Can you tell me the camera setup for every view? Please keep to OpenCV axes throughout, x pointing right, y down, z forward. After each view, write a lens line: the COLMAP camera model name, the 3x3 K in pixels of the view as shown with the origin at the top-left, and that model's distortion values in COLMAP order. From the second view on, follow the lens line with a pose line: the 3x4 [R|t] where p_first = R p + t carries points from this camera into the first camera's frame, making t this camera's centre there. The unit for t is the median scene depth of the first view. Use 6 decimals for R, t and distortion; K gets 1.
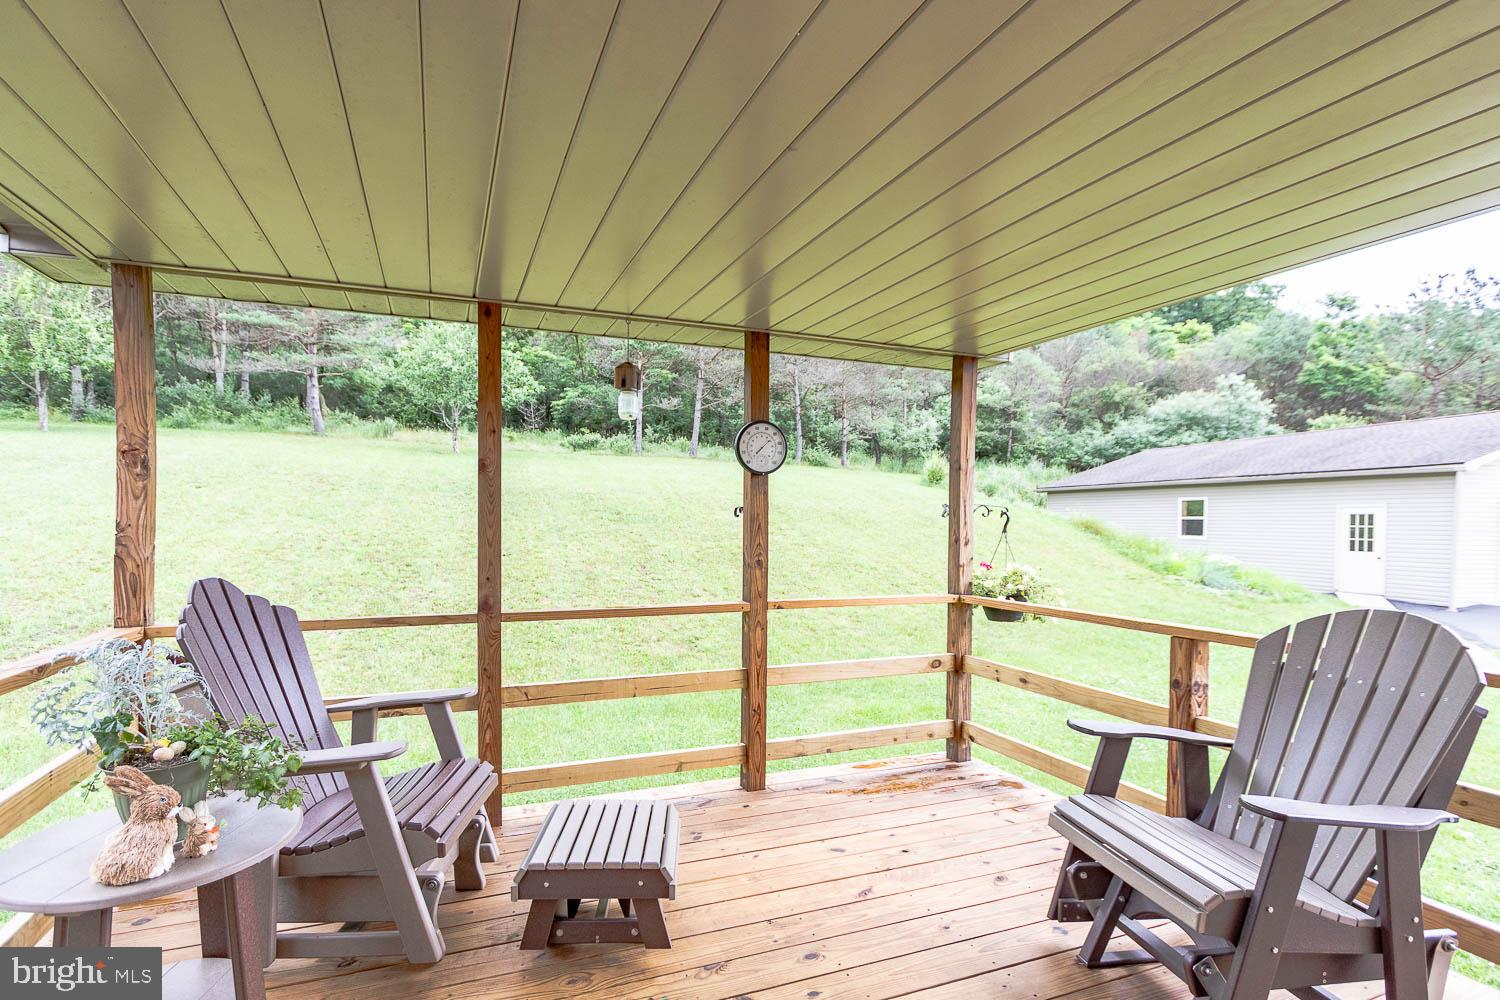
lens RADIAL K [[712.1, 0, 705.4], [0, 712.1, 538.4], [0, 0, 1]] dist [-0.001270, 0.000201]
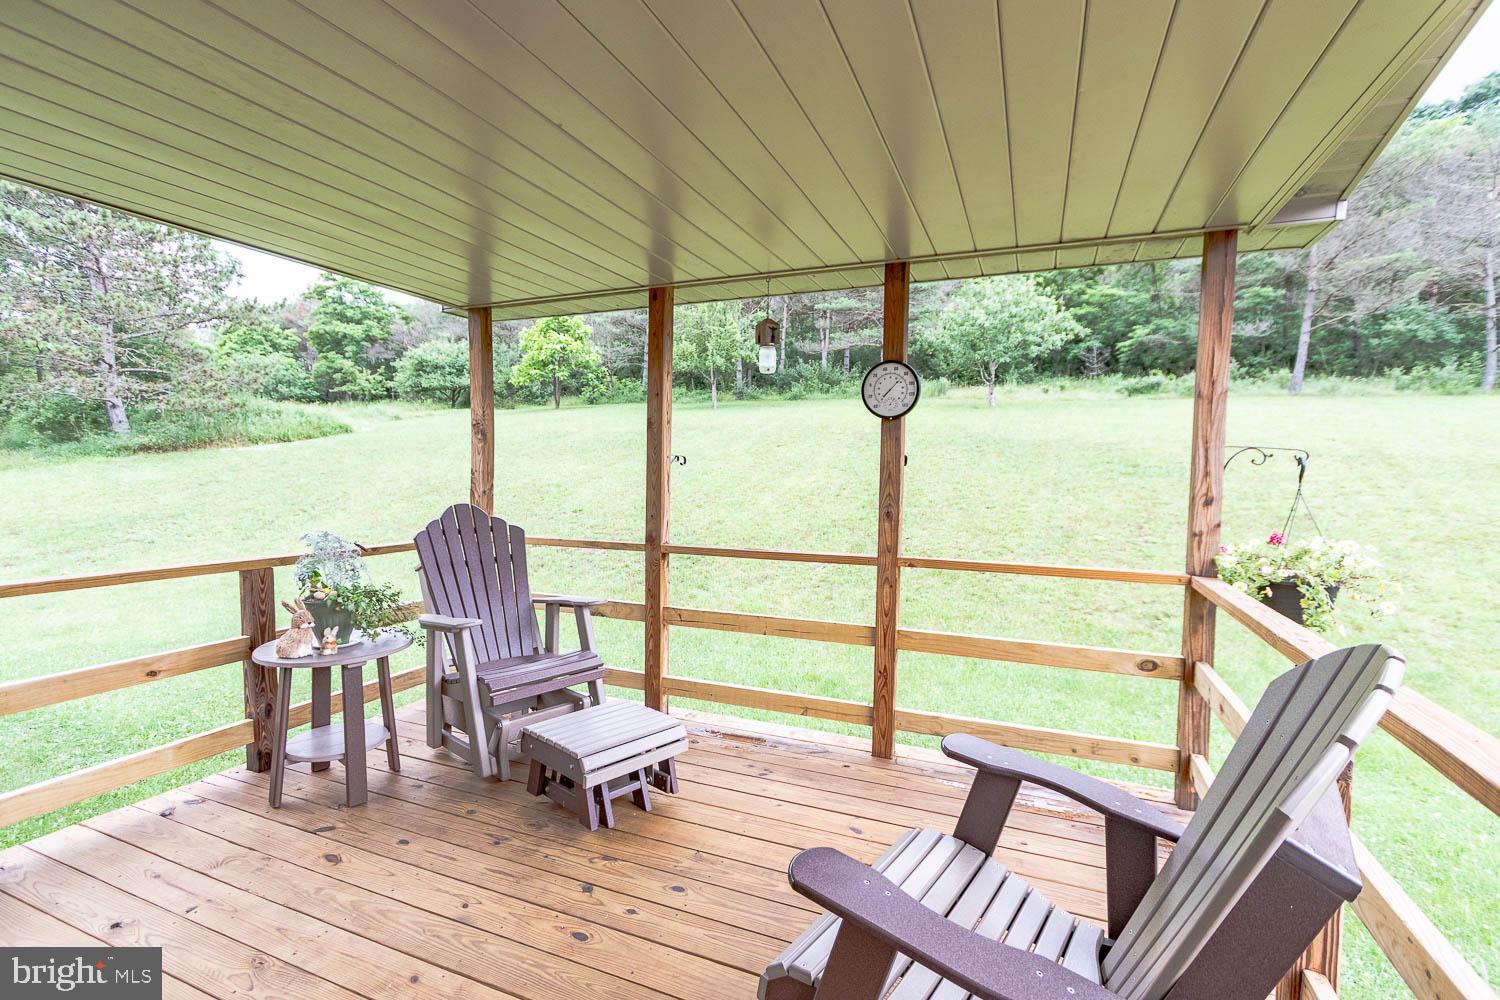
lens RADIAL K [[699.9, 0, 746.5], [0, 699.9, 507.8], [0, 0, 1]] dist [-0.001960, -0.000973]
pose [[0.725039, 0.039230, -0.687590, 0.259814], [-0.023477, 0.999204, 0.032253, 0.000098], [0.688308, -0.007242, 0.725382, 0.097922]]
